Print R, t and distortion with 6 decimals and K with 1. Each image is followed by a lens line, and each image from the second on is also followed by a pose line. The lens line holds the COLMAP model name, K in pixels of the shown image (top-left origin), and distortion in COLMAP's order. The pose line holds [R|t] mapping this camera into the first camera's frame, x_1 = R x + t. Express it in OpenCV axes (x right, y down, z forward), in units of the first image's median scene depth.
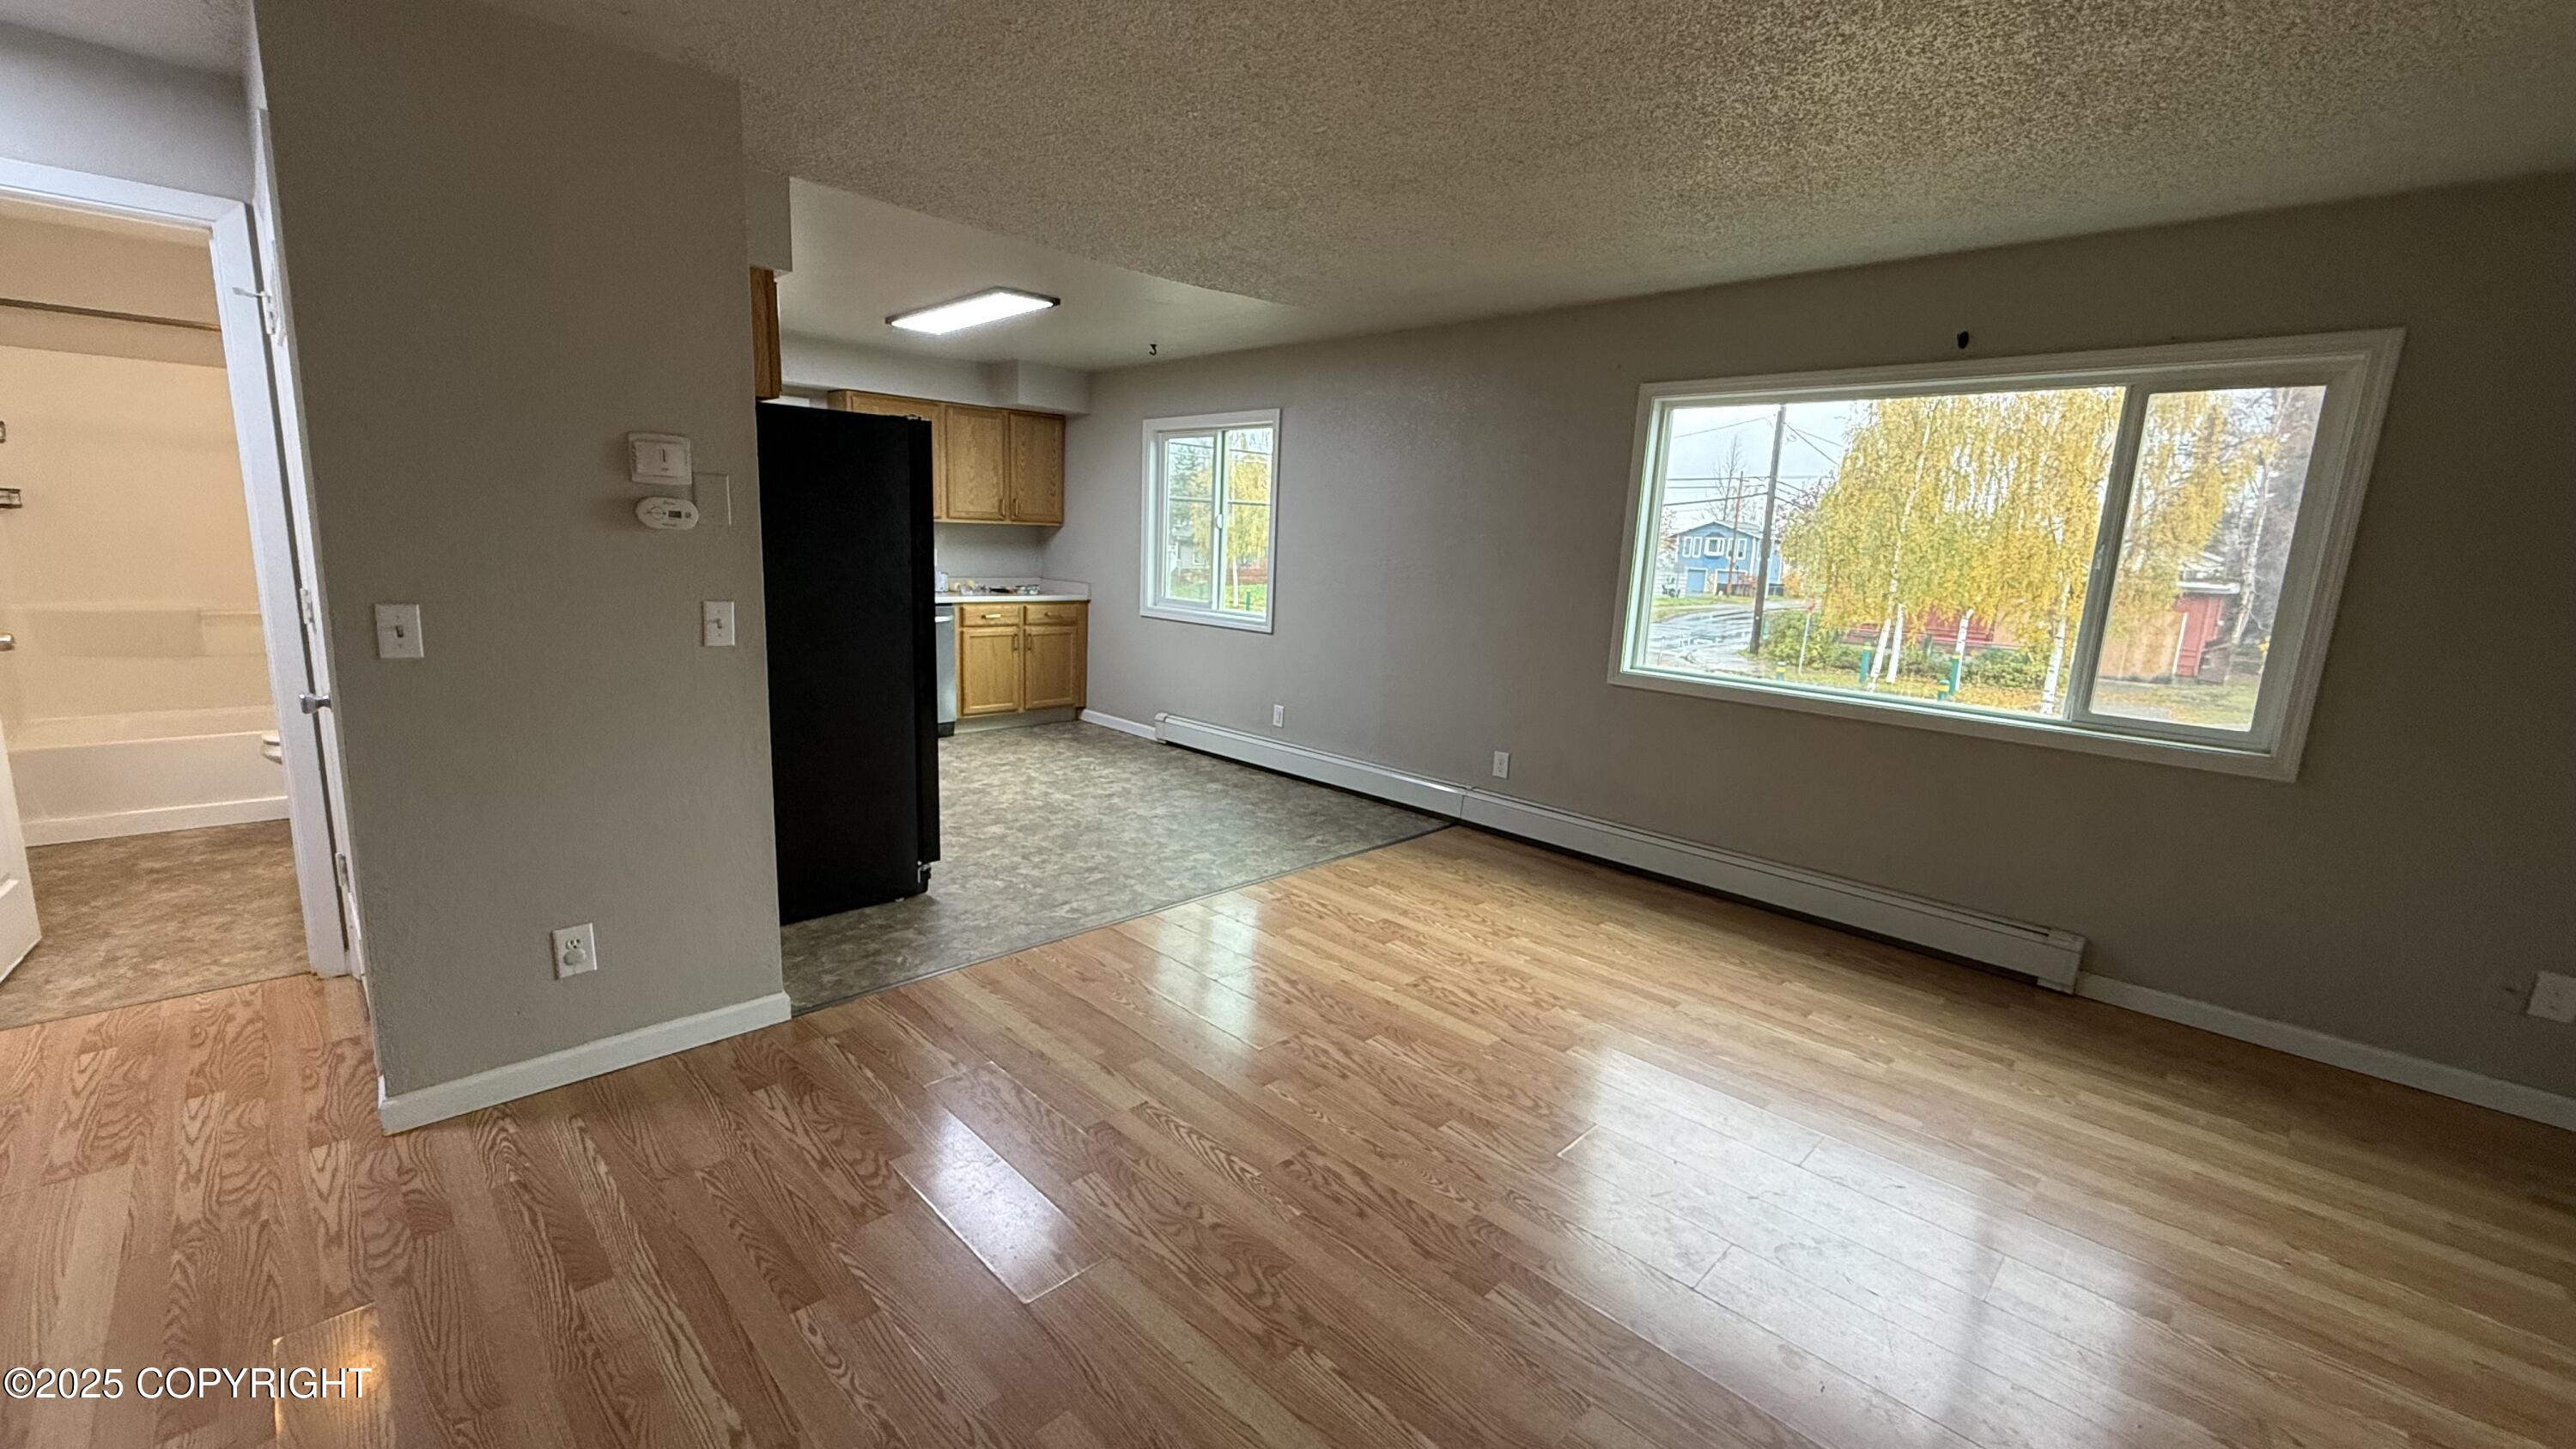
lens RADIAL K [[1025.3, 0, 1271.3], [0, 1025.3, 724.0], [0, 0, 1]] dist [-0.000056, -0.000525]
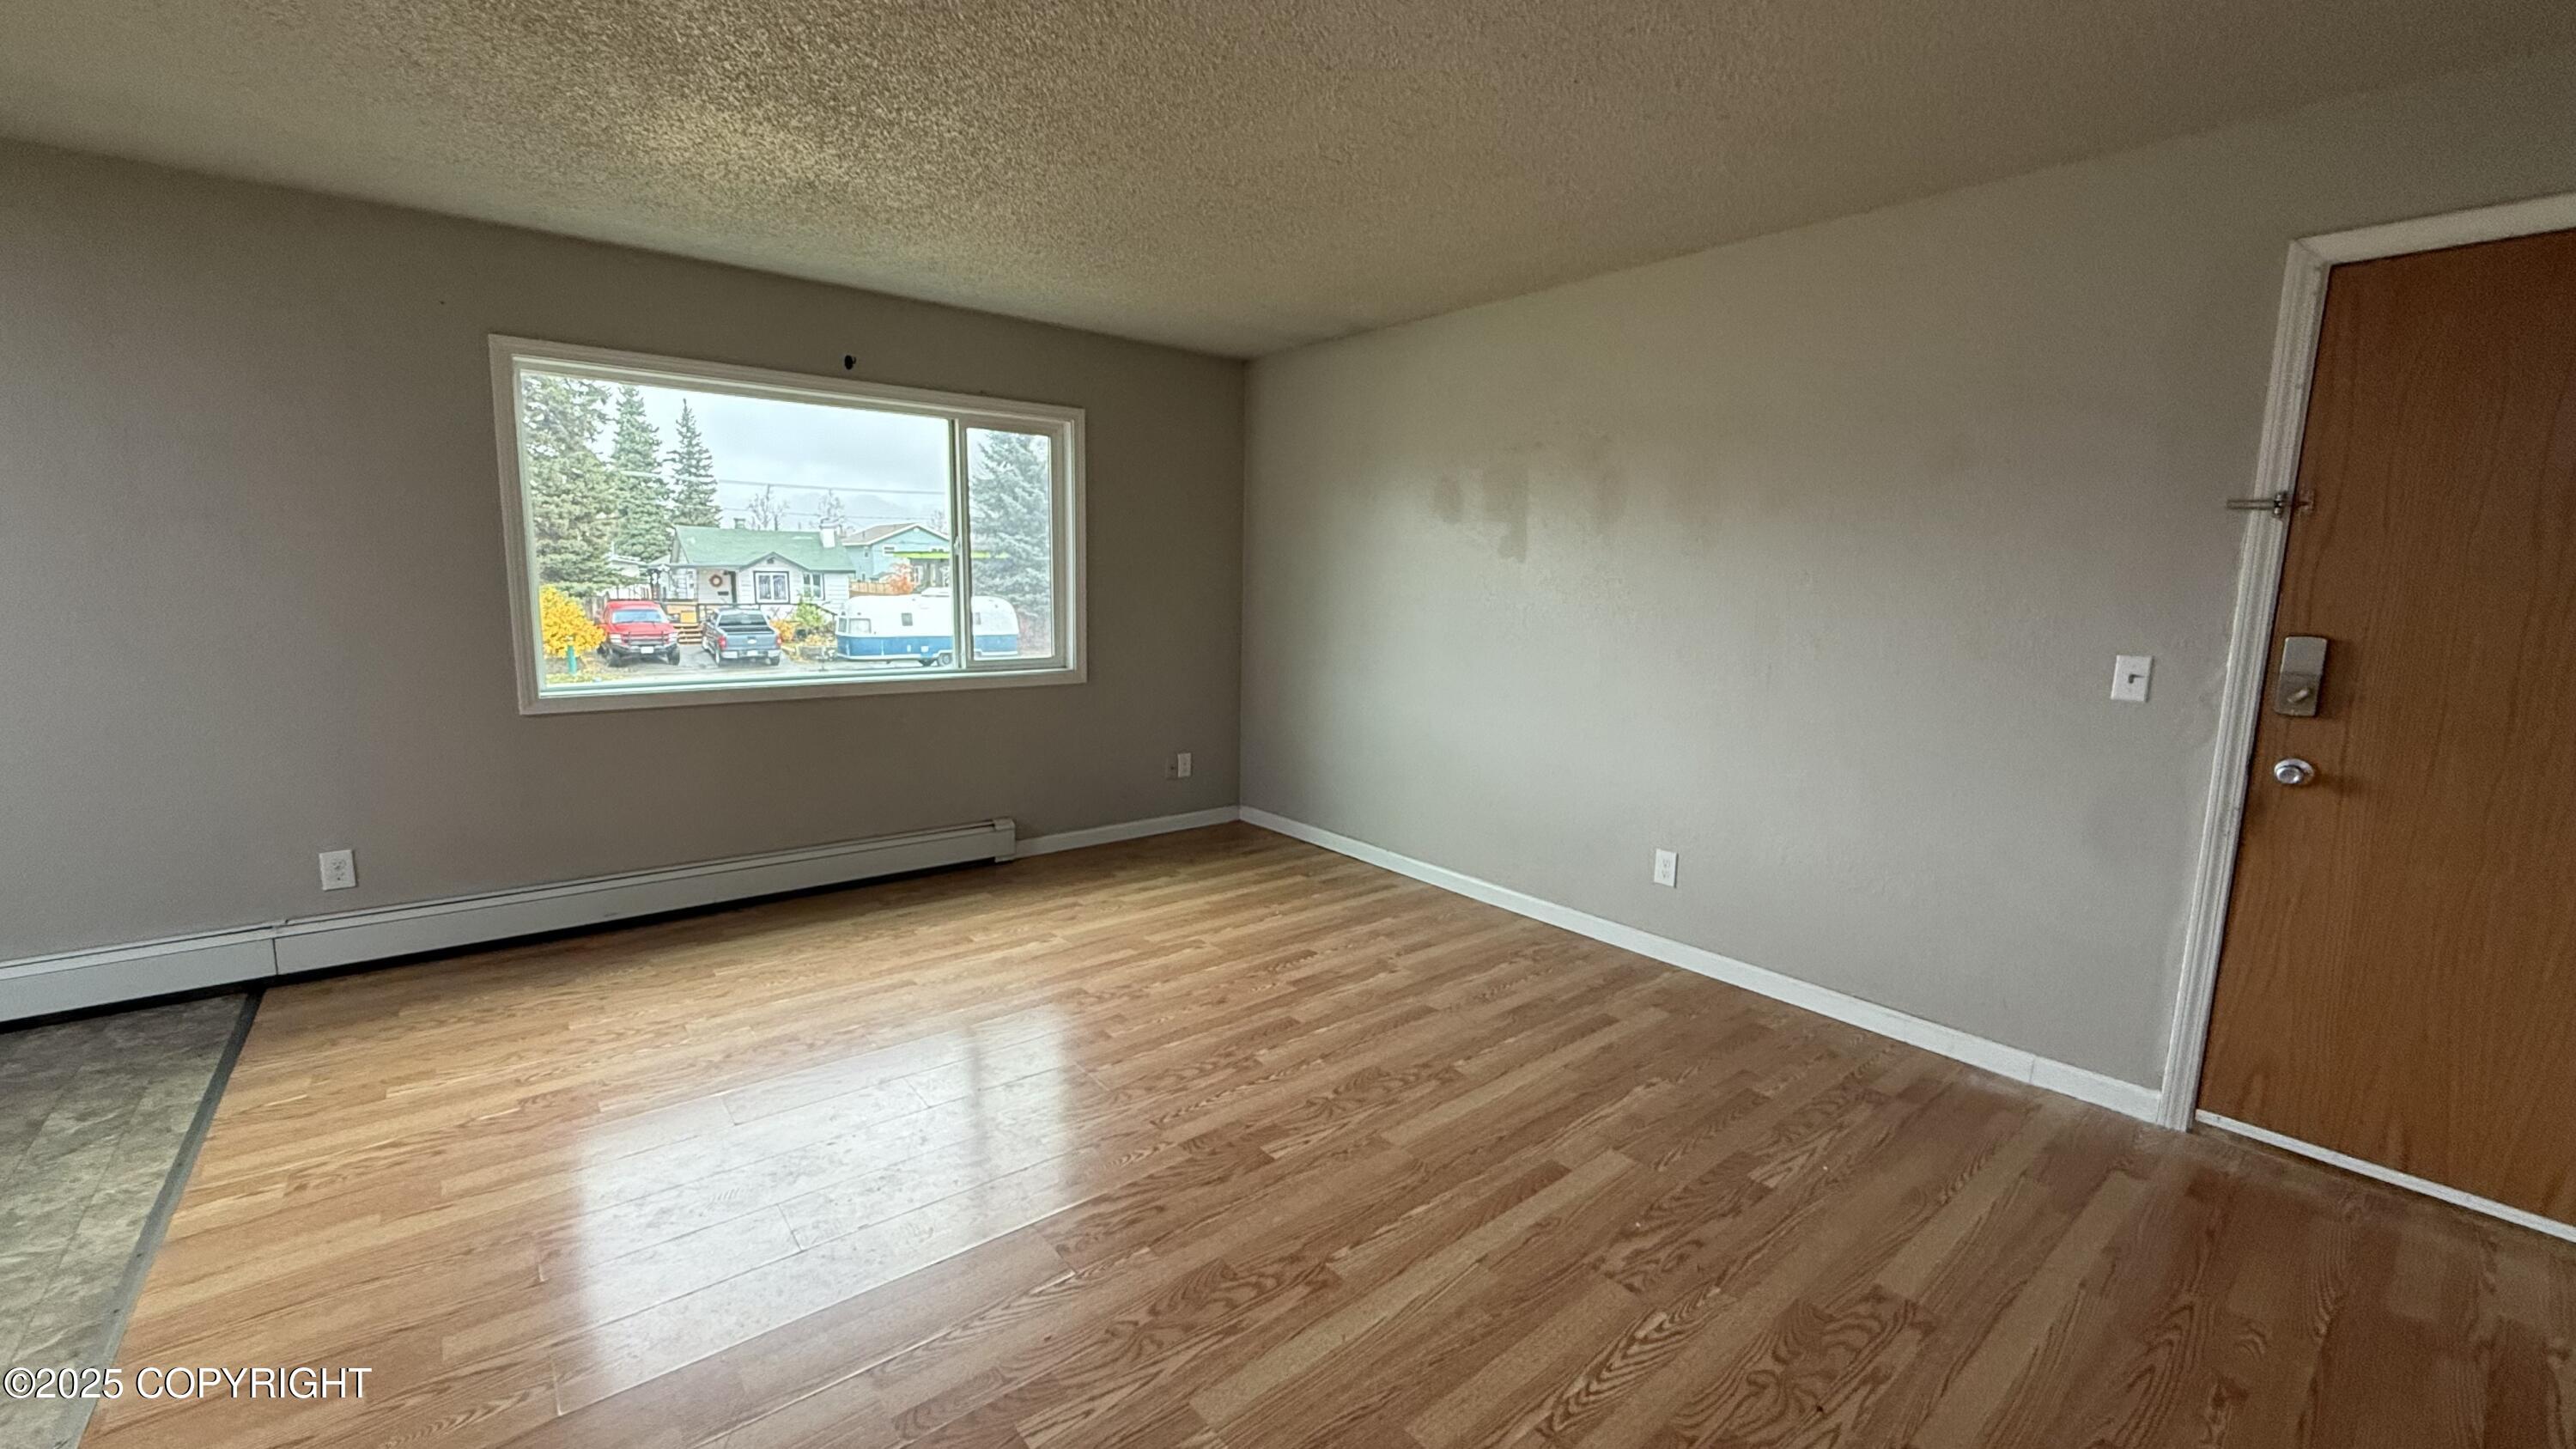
lens RADIAL K [[1025.3, 0, 1290.4], [0, 1025.3, 725.9], [0, 0, 1]] dist [-0.000056, -0.000525]
pose [[0.090993, -0.189389, 0.977677, -0.449077], [0.168123, 0.970579, 0.172367, -0.078718], [-0.981558, 0.148685, 0.120156, 0.378752]]
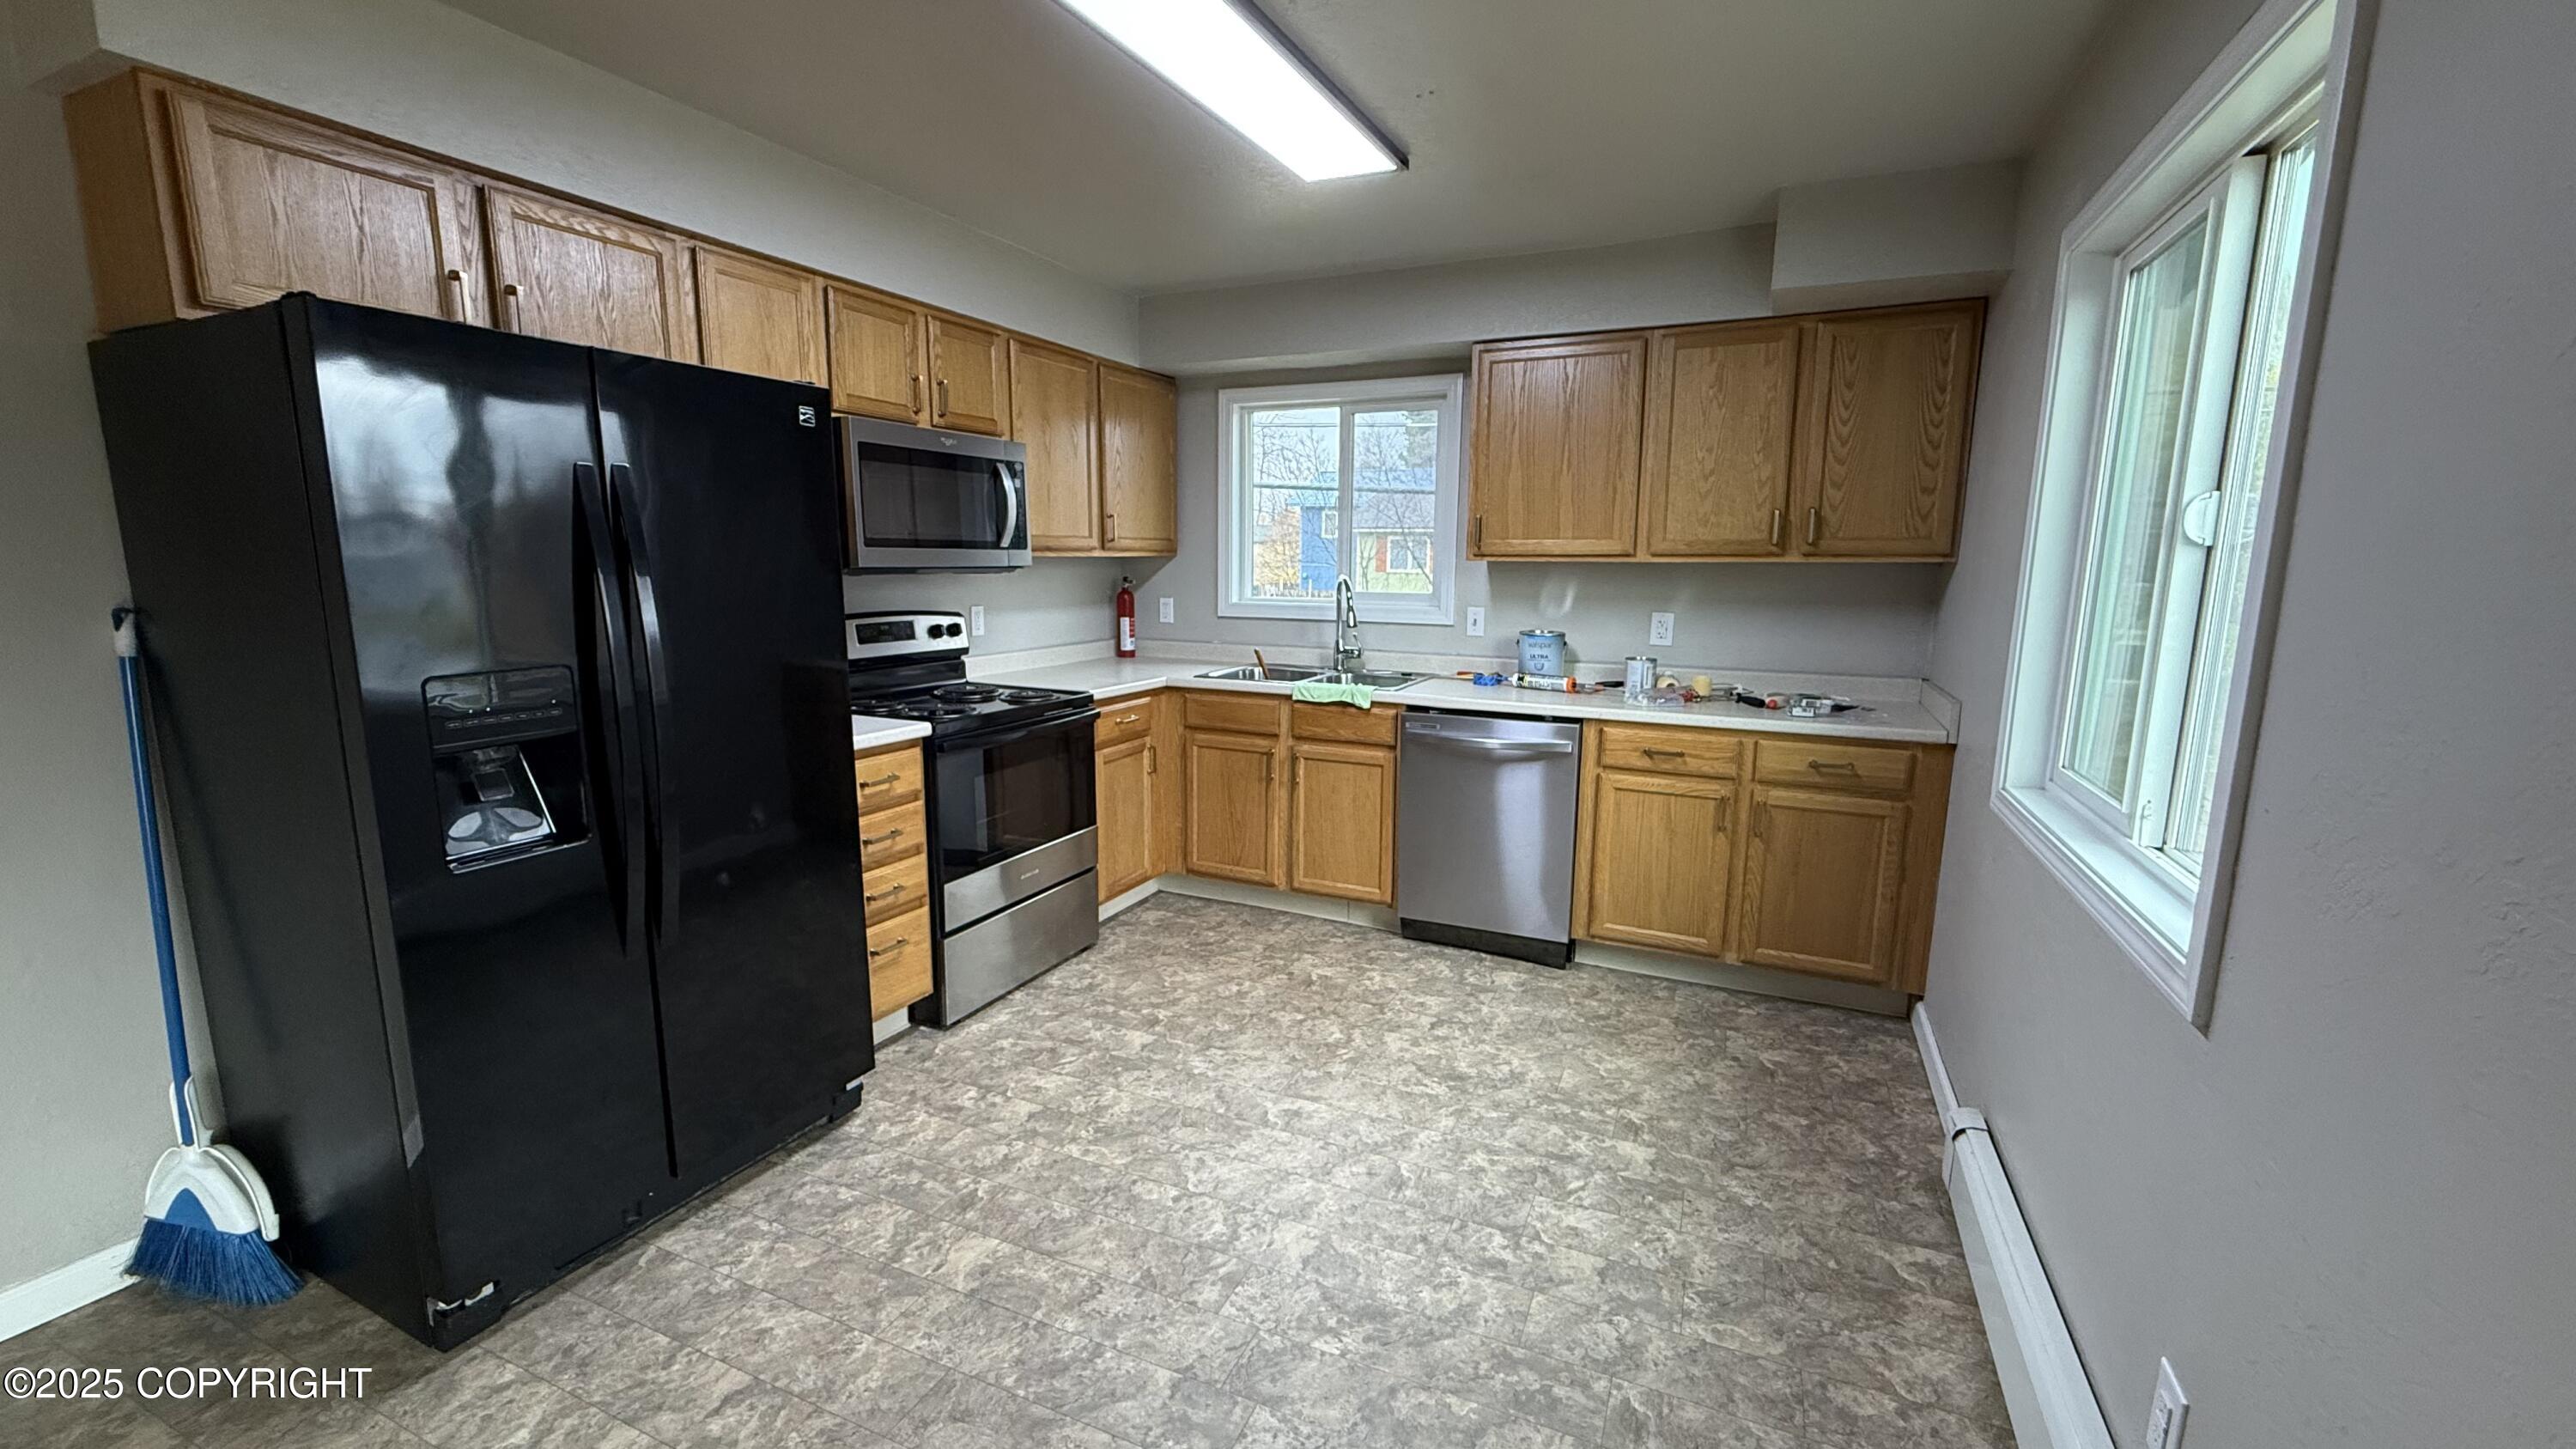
lens RADIAL K [[1025.3, 0, 1287.6], [0, 1025.3, 725.6], [0, 0, 1]] dist [-0.000056, -0.000525]
pose [[0.354287, 0.112092, -0.928394, 0.189981], [-0.165371, 0.984653, 0.055777, -0.200513], [0.920398, 0.133769, 0.367387, 1.142142]]
